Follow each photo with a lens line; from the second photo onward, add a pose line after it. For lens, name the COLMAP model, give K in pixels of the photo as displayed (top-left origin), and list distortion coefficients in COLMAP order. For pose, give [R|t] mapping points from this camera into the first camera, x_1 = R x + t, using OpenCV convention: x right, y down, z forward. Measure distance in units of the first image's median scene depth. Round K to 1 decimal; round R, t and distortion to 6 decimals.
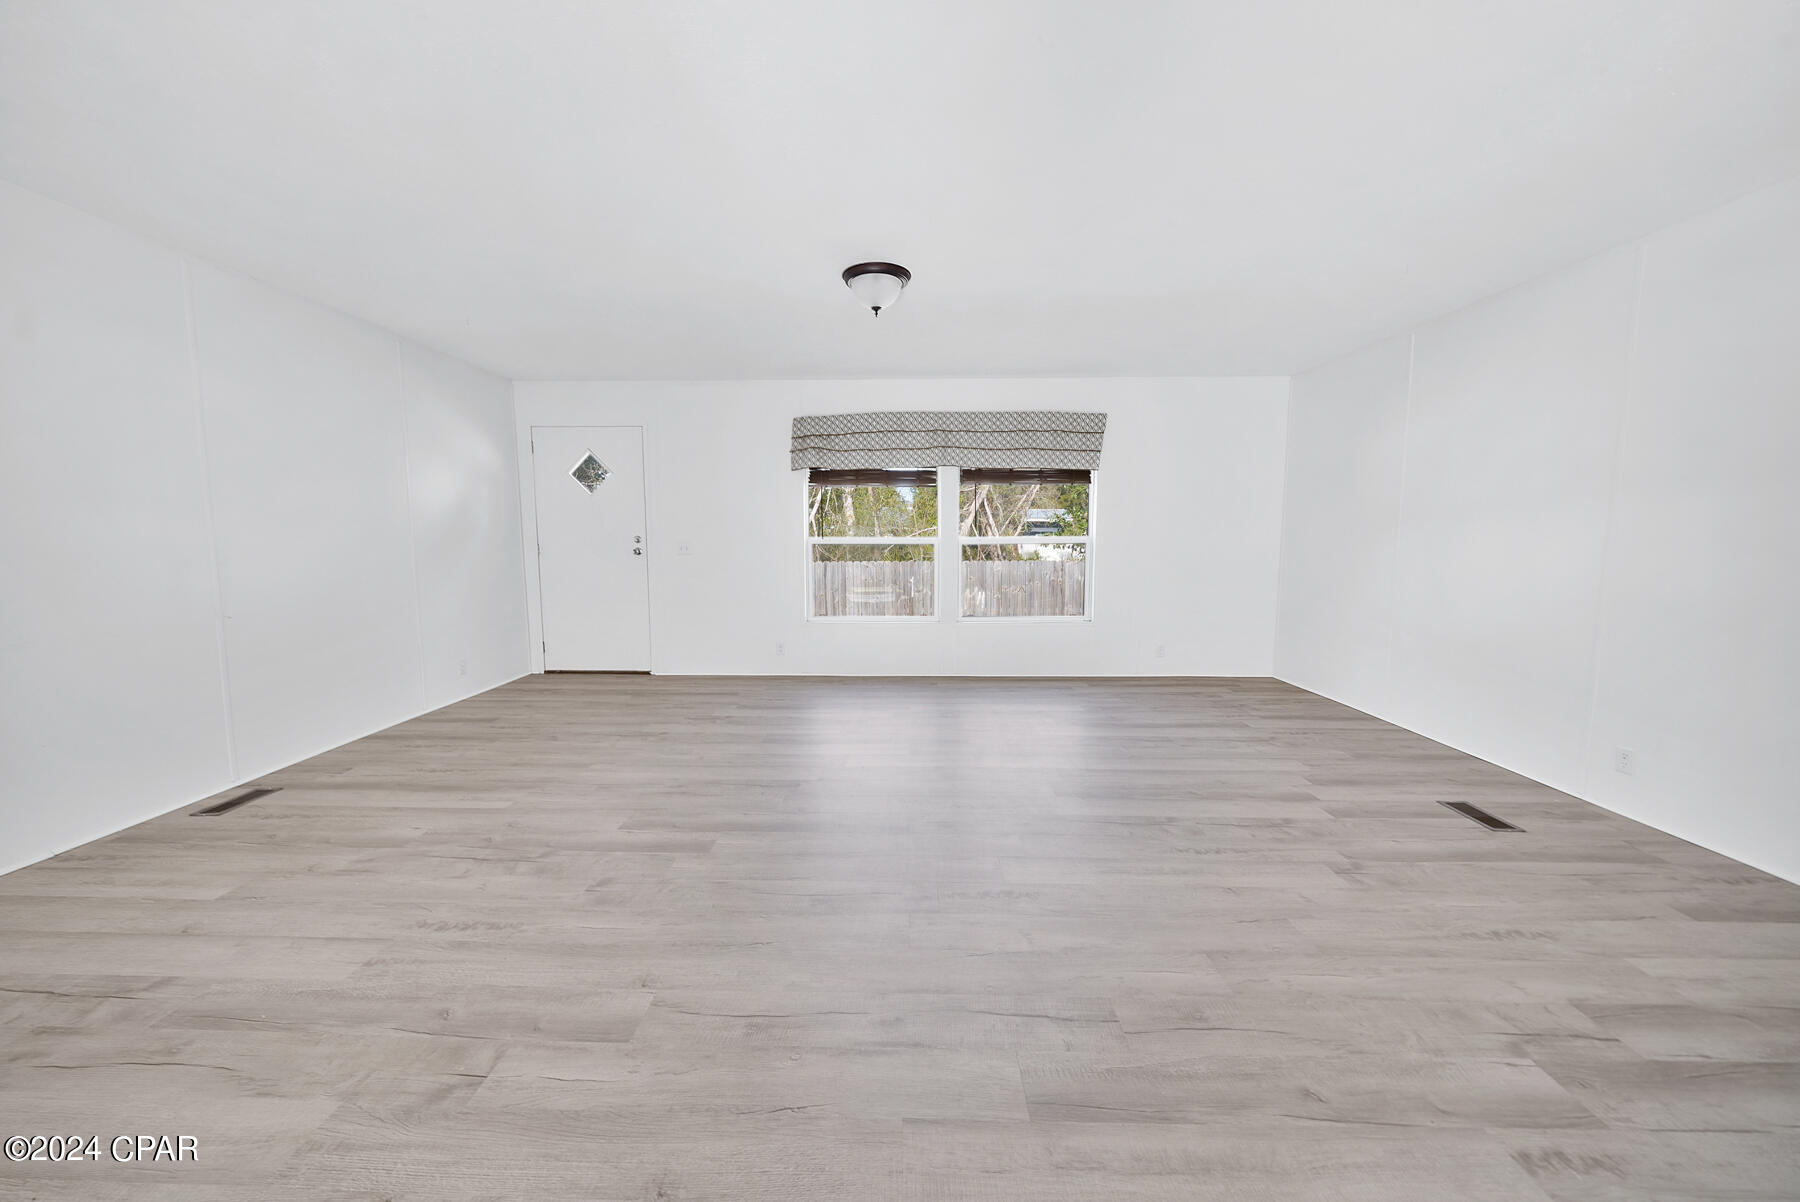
lens RADIAL K [[640.2, 0, 917.1], [0, 640.2, 597.9], [0, 0, 1]] dist [-0.001405, -0.000034]
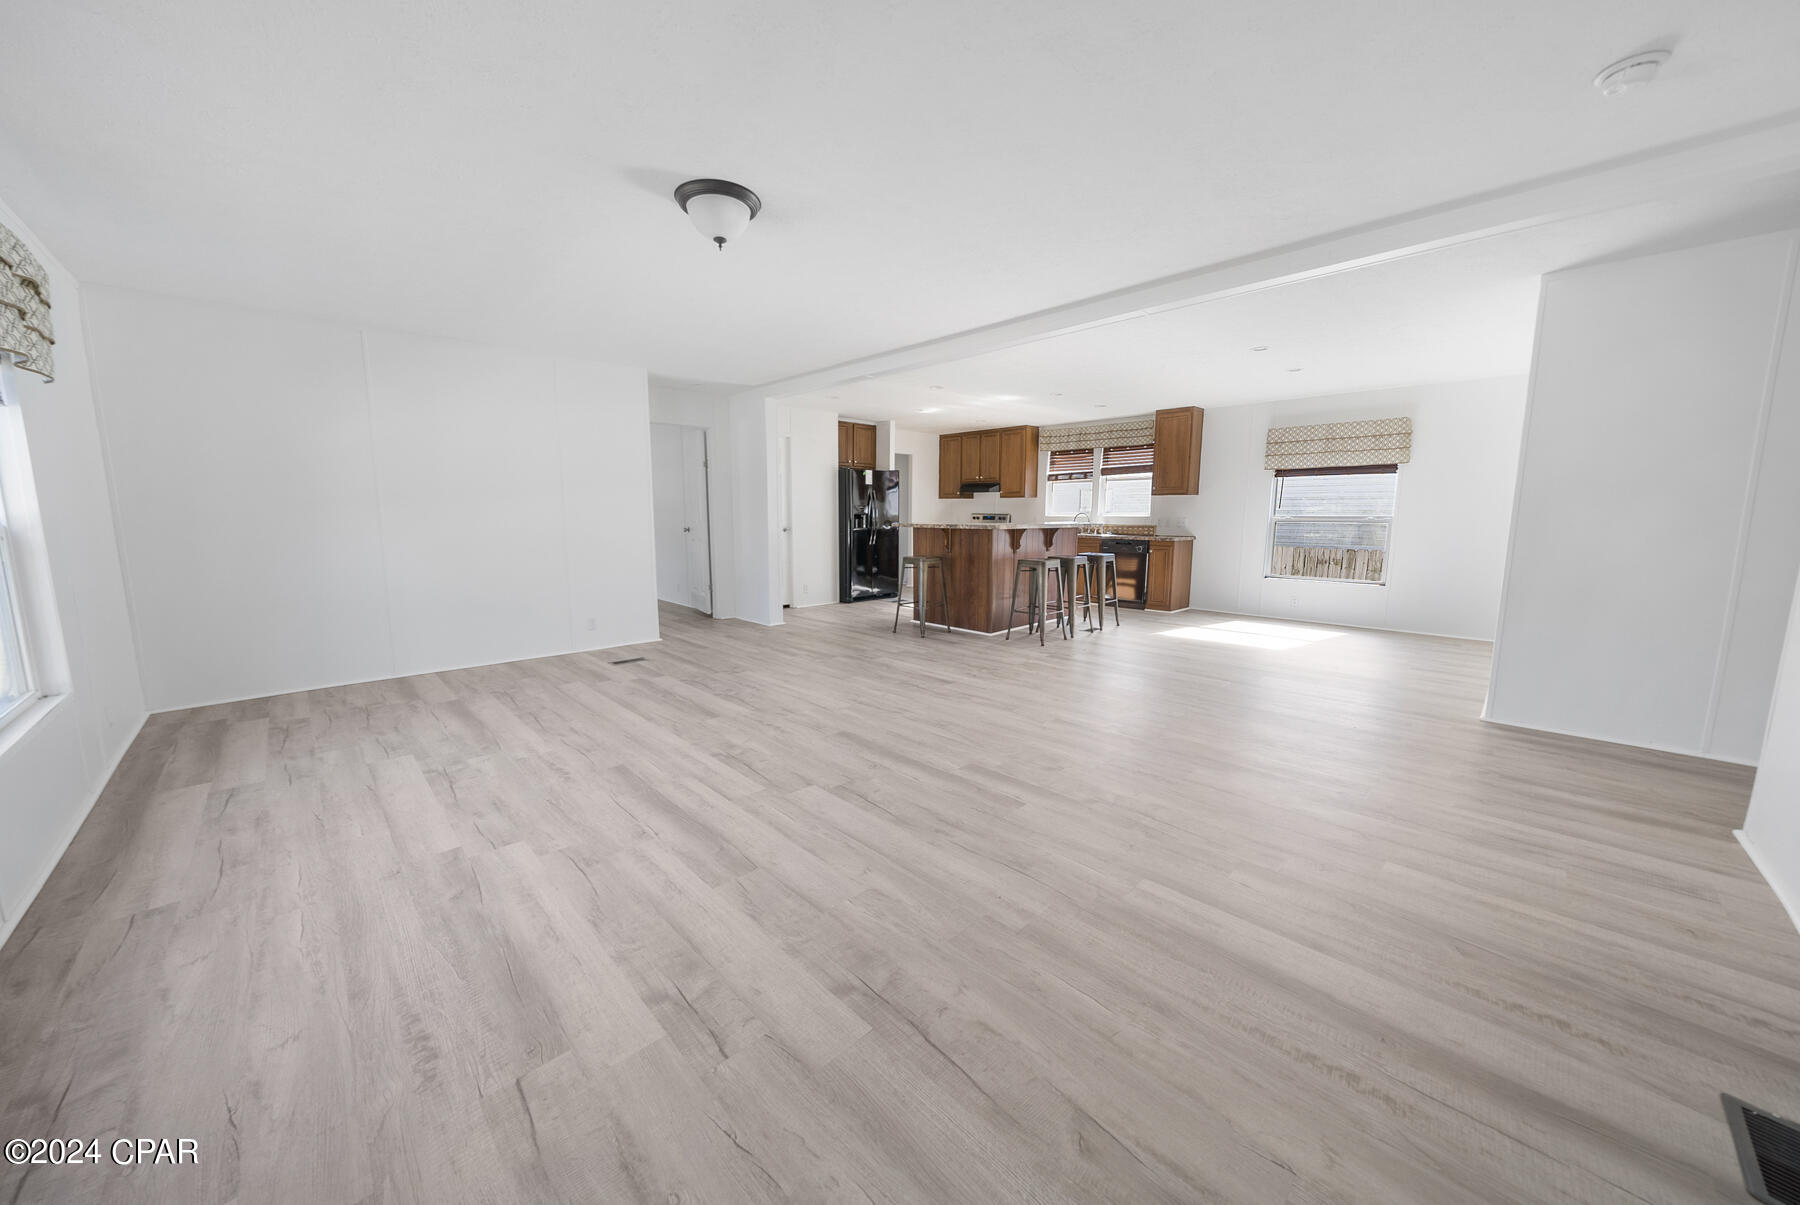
lens RADIAL K [[709.9, 0, 900.0], [0, 709.9, 602.5], [0, 0, 1]] dist [-0.001332, -0.000140]
pose [[-0.720822, -0.089524, 0.687315, -0.759499], [0.068602, 0.977540, 0.199273, -0.124853], [-0.689717, 0.190792, -0.698490, 1.328518]]
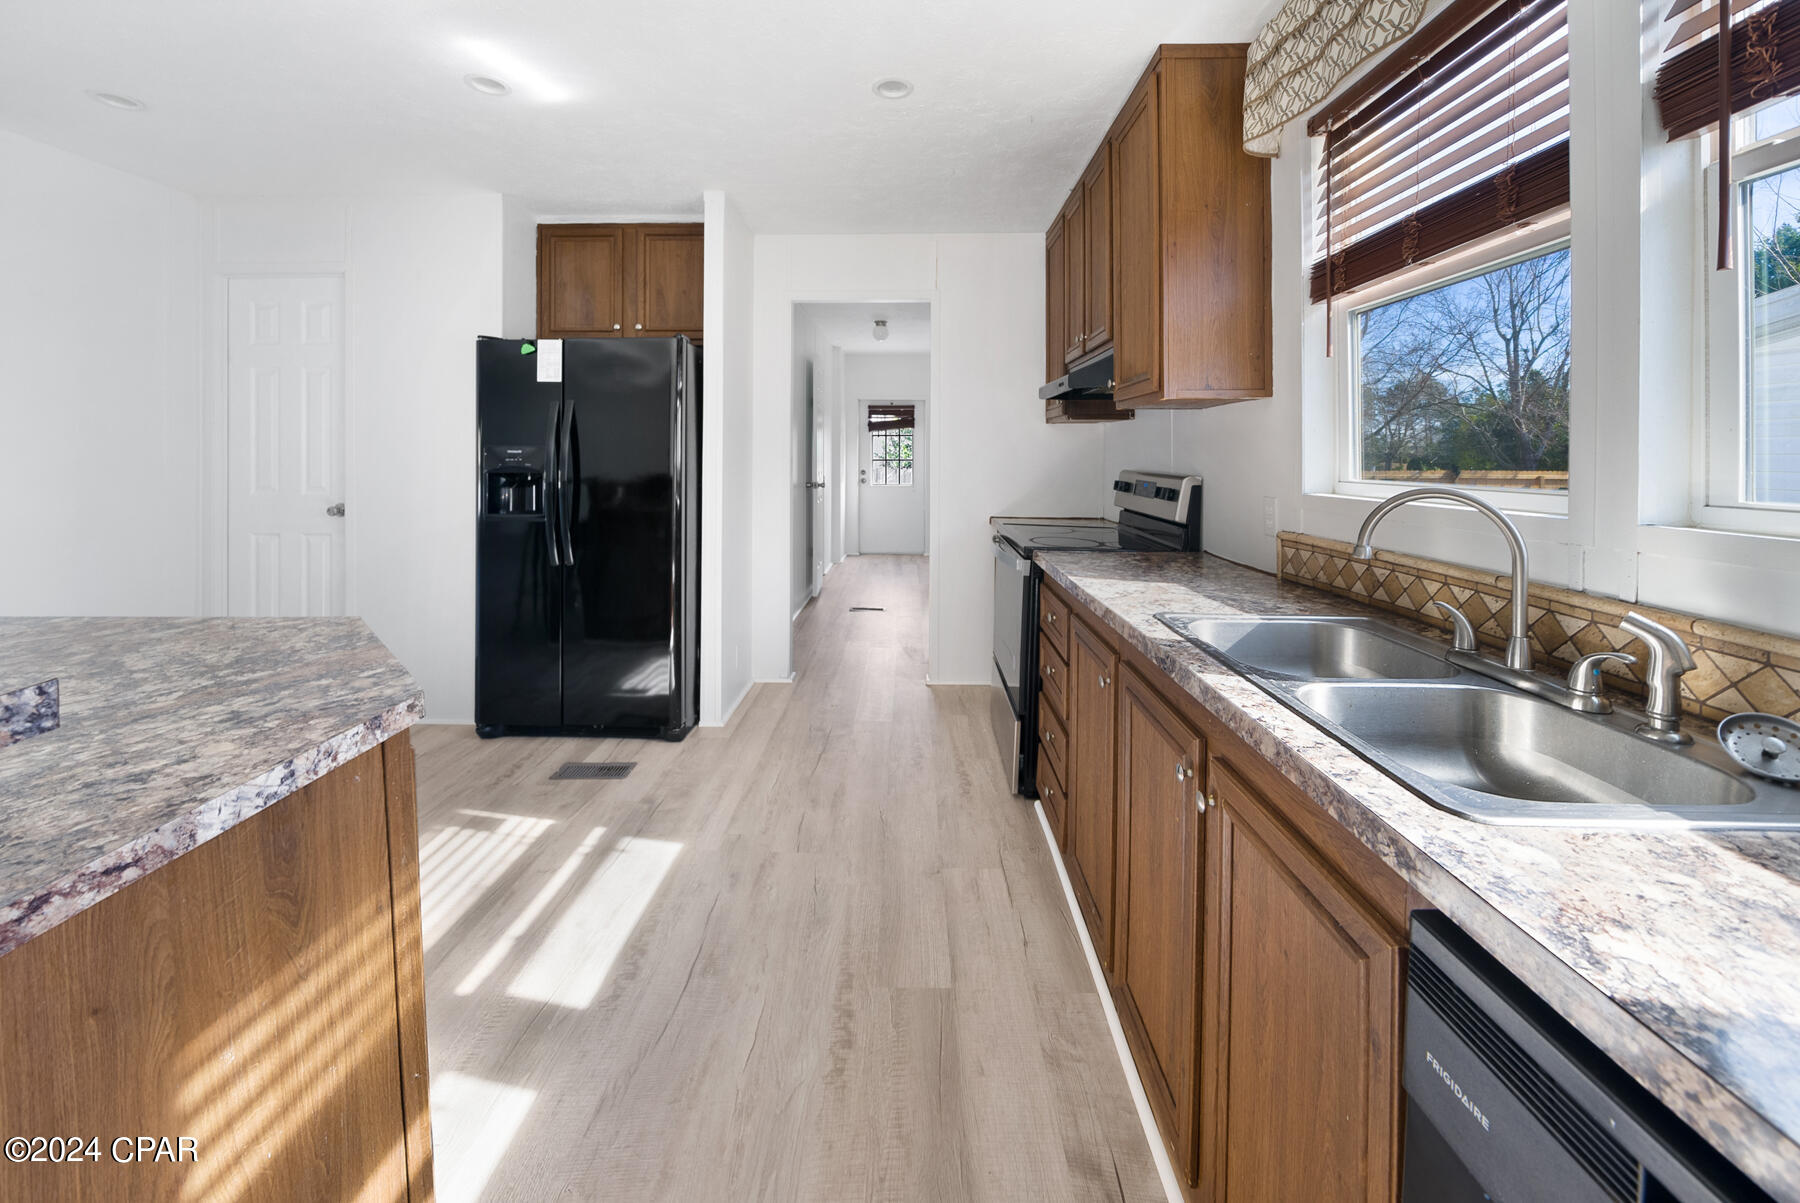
lens RADIAL K [[696.3, 0, 883.9], [0, 696.3, 448.2], [0, 0, 1]] dist [-0.002126, -0.000230]
pose [[0.024413, 0.008083, 0.999669, 0.237385], [0.108952, 0.993989, -0.010698, 0.070548], [-0.993747, 0.109177, 0.023386, -0.717660]]
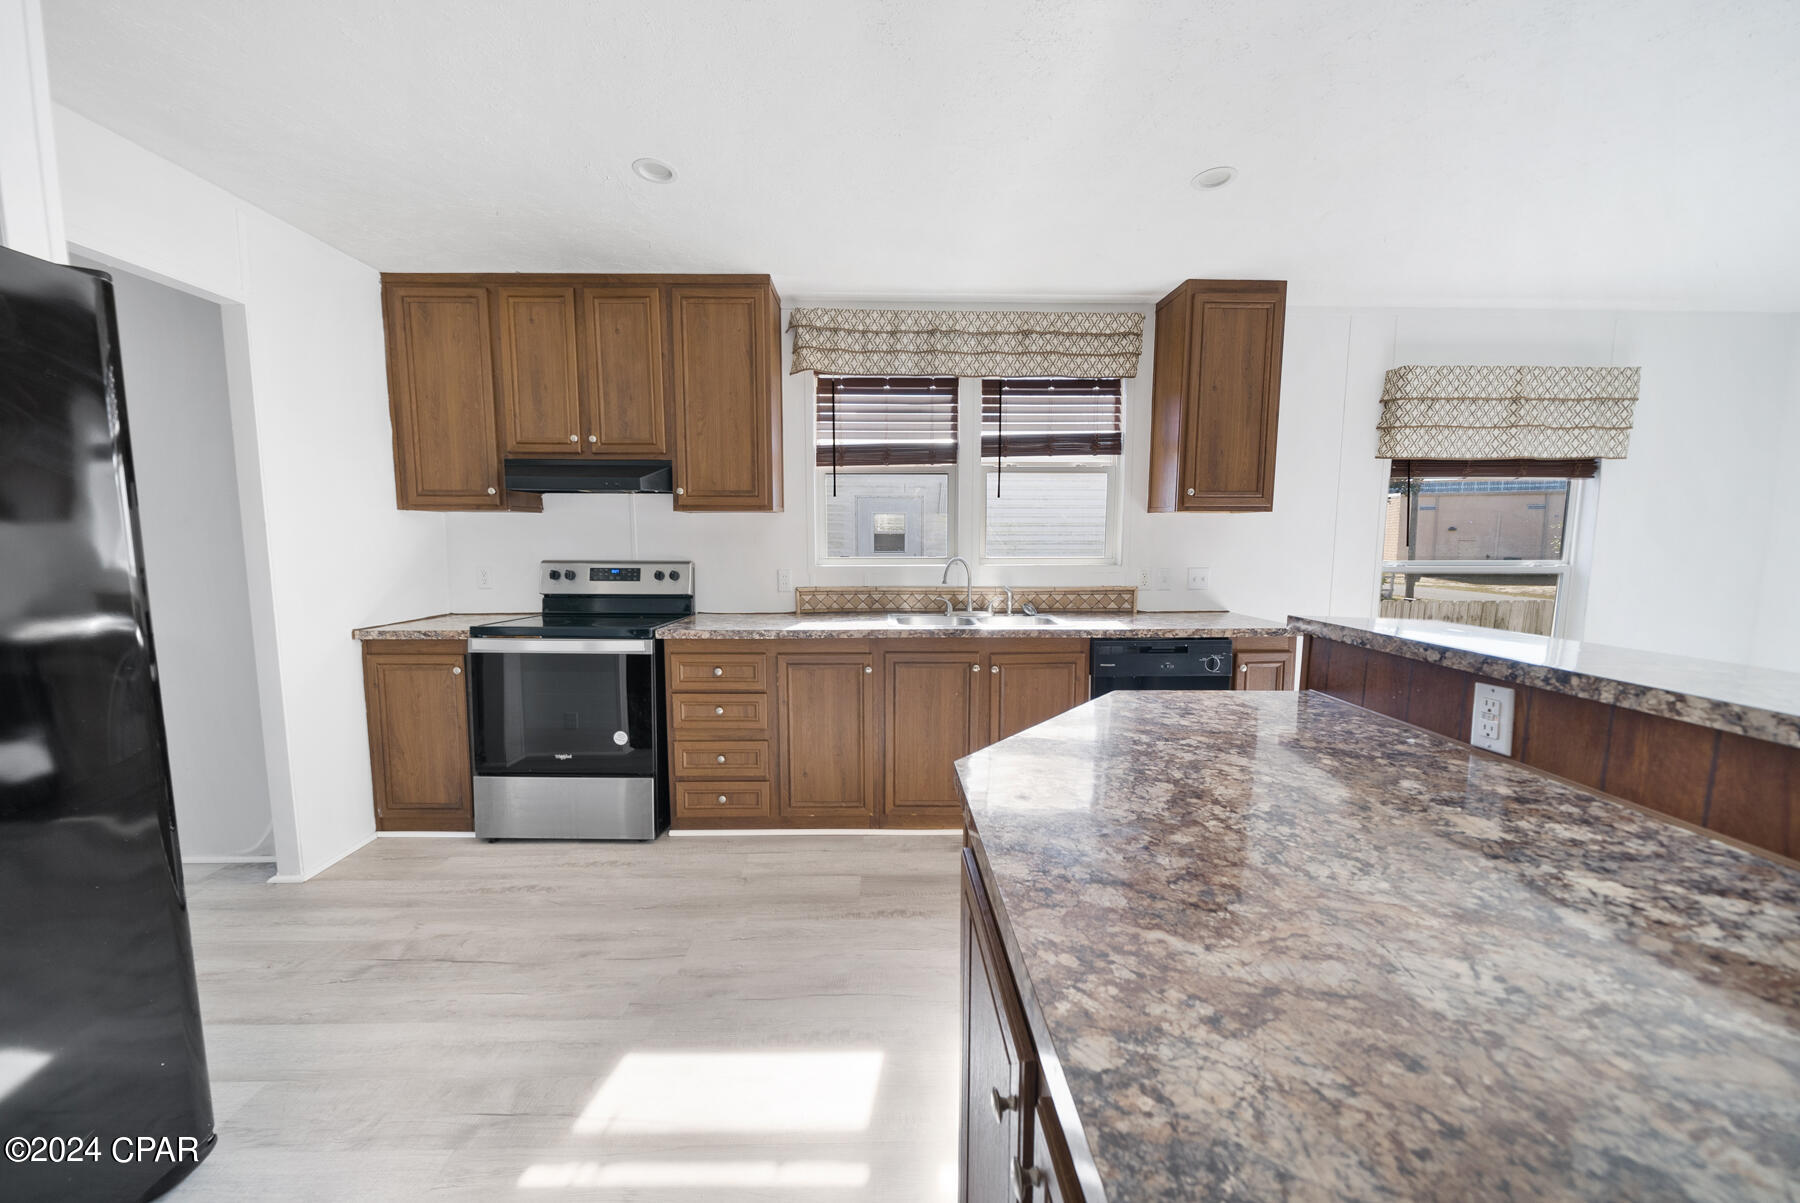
lens RADIAL K [[630.8, 0, 901.1], [0, 630.8, 598.2], [0, 0, 1]] dist [-0.005577, -0.000291]
pose [[-0.998314, 0.005915, -0.057748, 0.653048], [-0.006126, 0.978507, 0.206122, -0.001617], [0.057726, 0.206128, -0.976821, -0.169241]]
